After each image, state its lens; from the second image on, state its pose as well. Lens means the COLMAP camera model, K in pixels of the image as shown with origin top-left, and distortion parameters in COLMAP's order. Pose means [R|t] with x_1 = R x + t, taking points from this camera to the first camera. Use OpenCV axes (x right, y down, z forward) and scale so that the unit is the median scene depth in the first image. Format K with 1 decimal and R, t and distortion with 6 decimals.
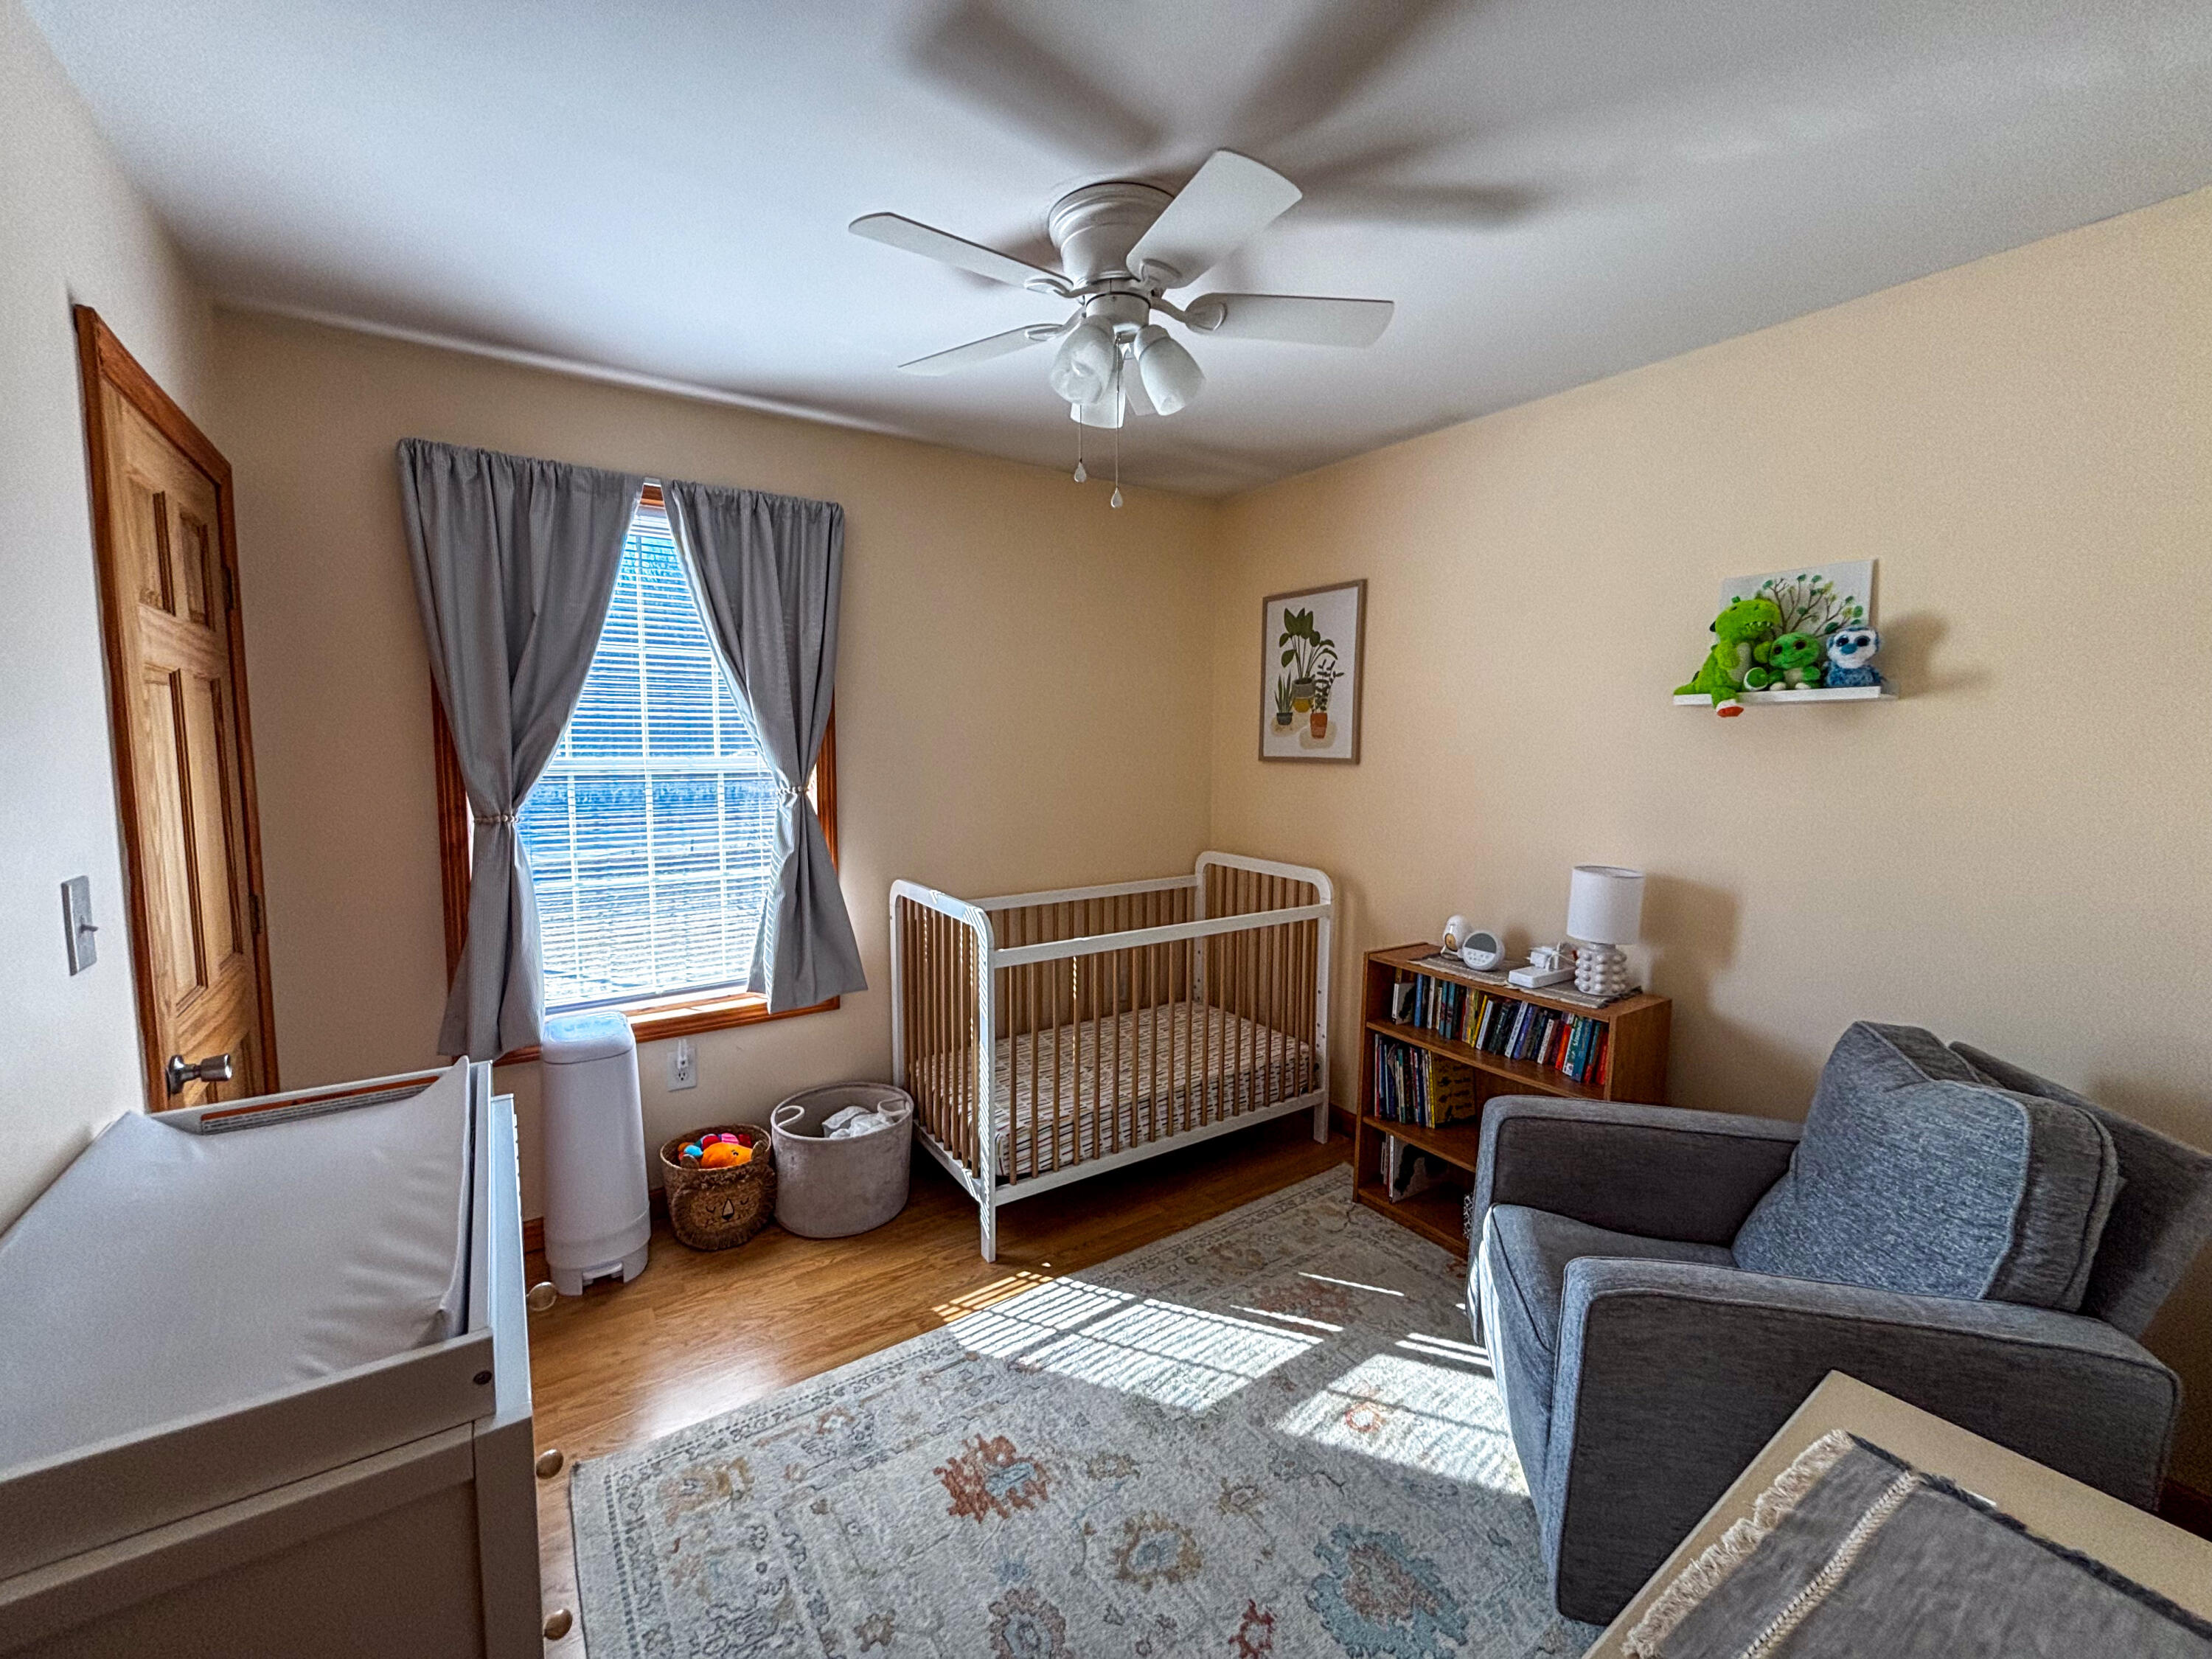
lens RADIAL K [[898.0, 0, 1116.9], [0, 898.0, 828.8], [0, 0, 1]] dist [0.001983, -0.000099]
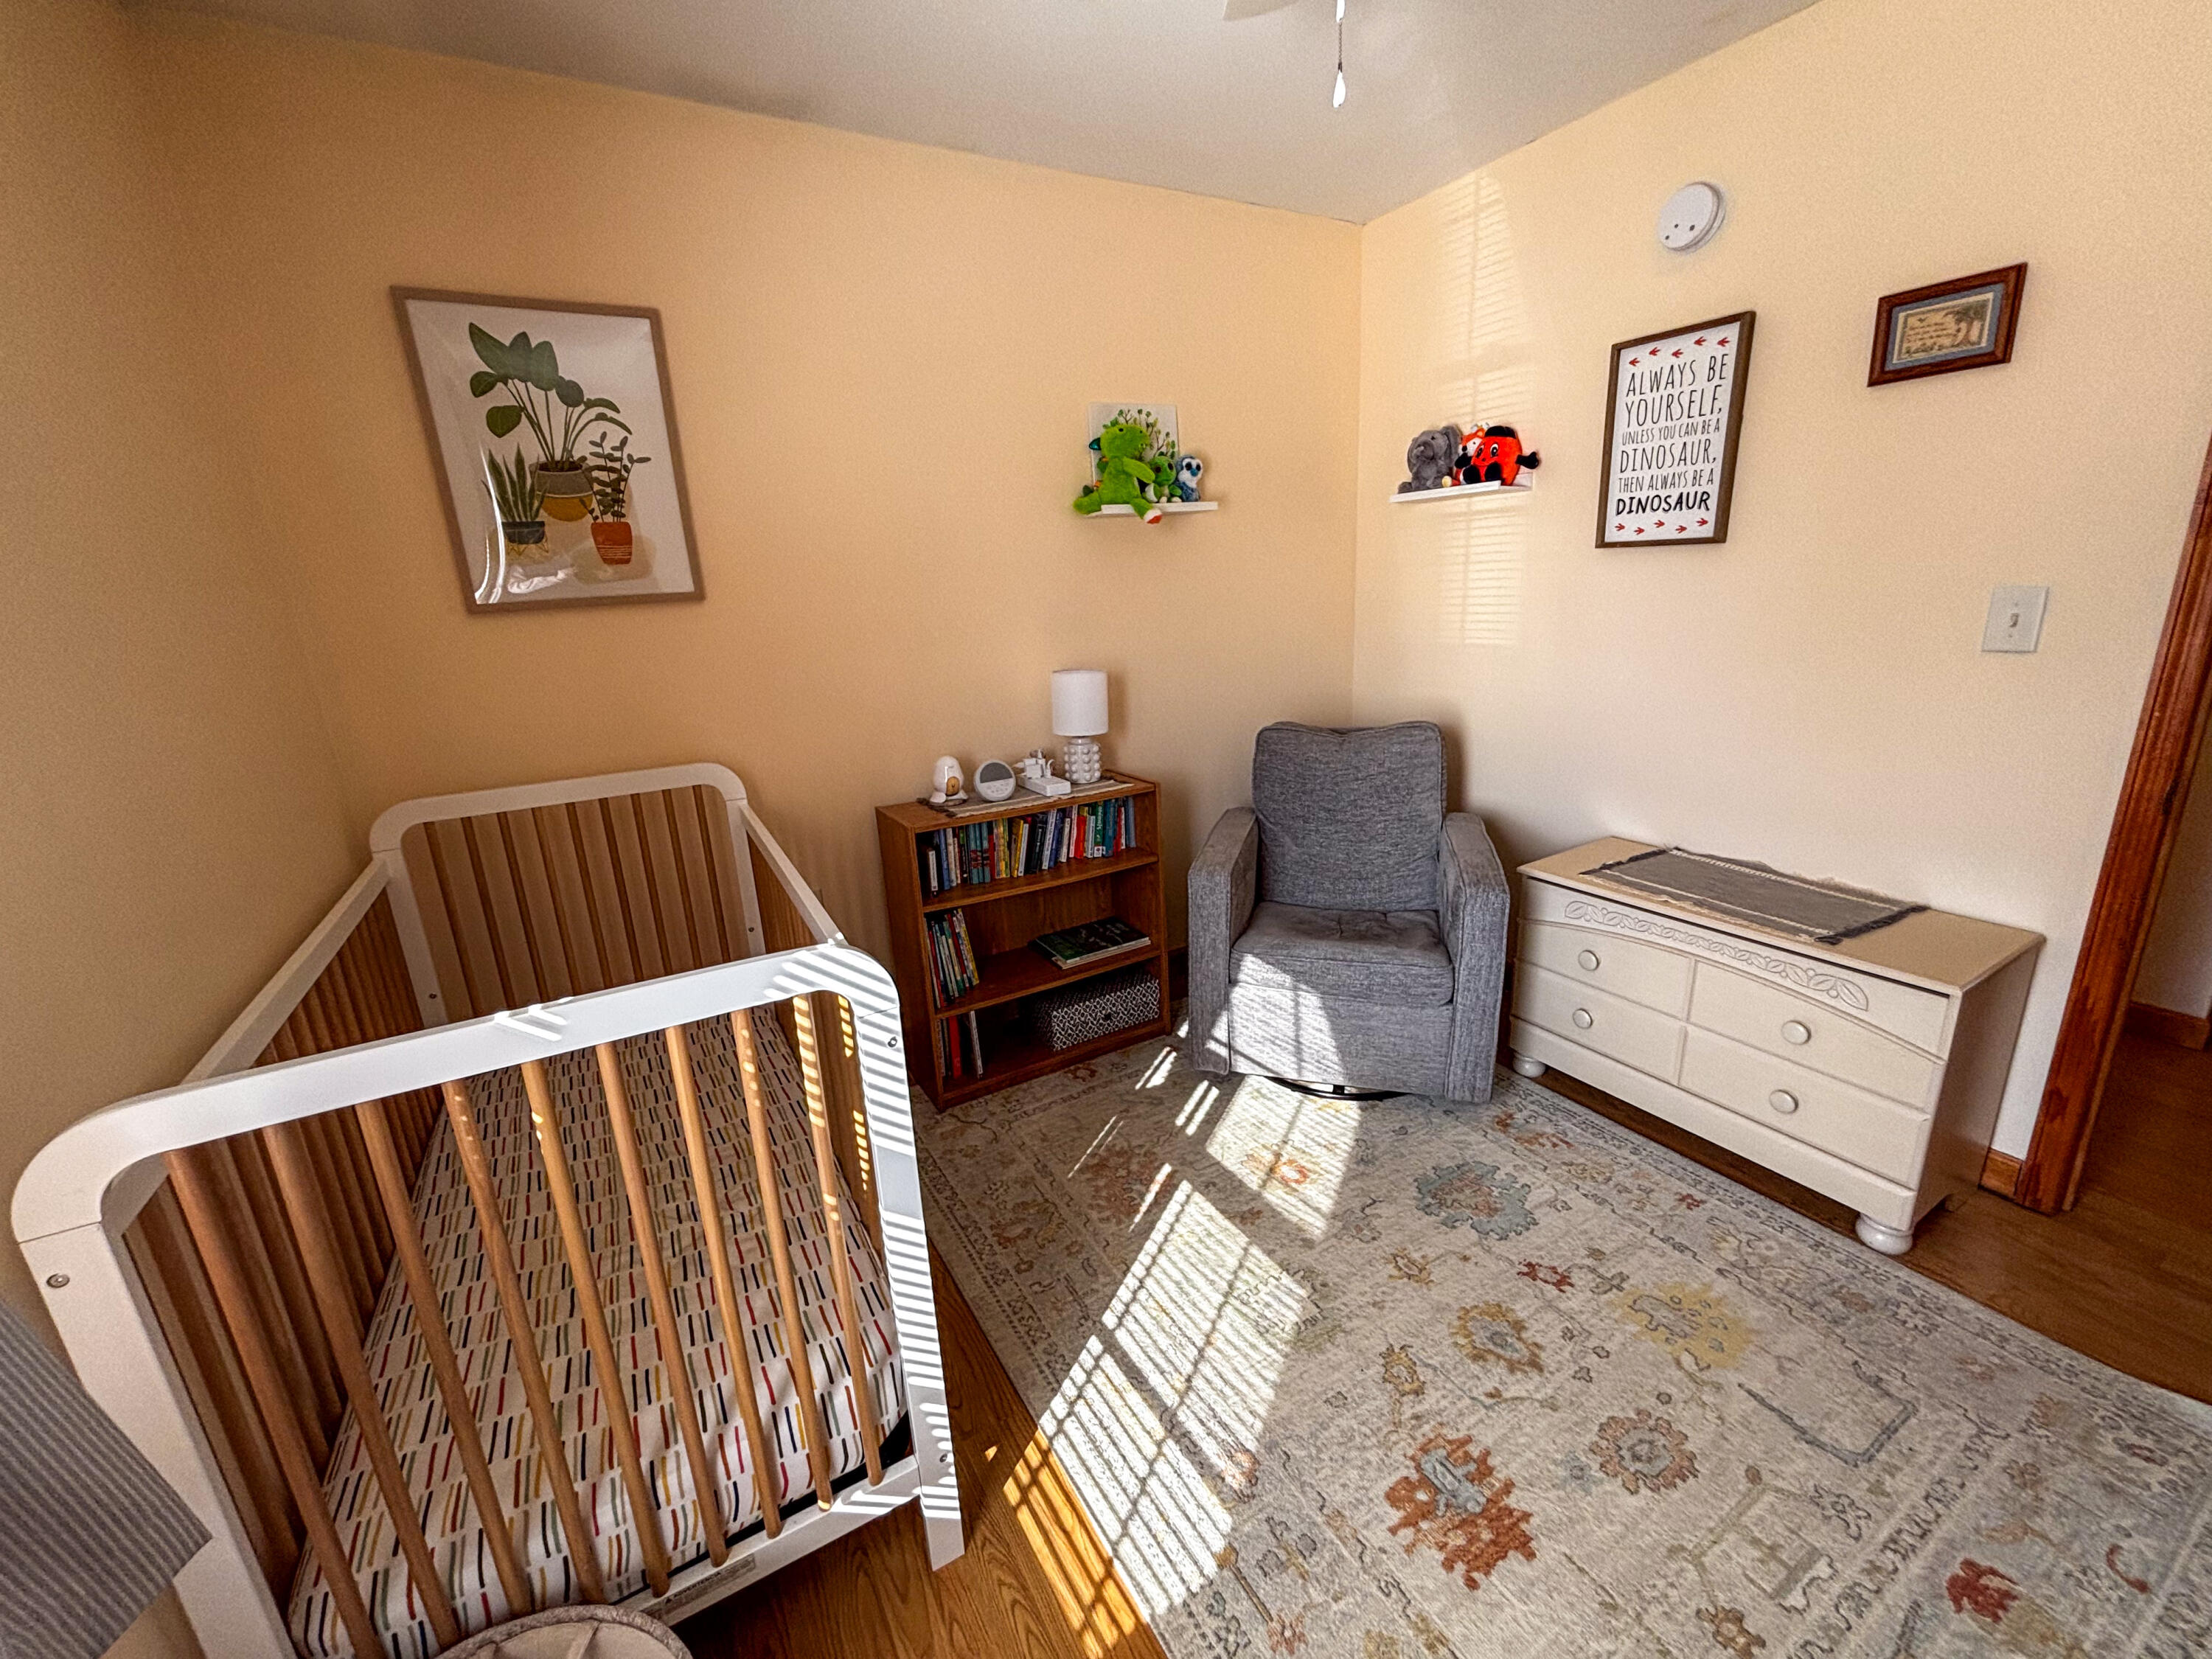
lens RADIAL K [[898.0, 0, 1108.7], [0, 898.0, 825.8], [0, 0, 1]] dist [0.001983, -0.000099]
pose [[0.090259, -0.274551, 0.957327, -0.626715], [0.157352, 0.953108, 0.258506, -0.055836], [-0.983409, 0.127305, 0.129228, 0.956613]]
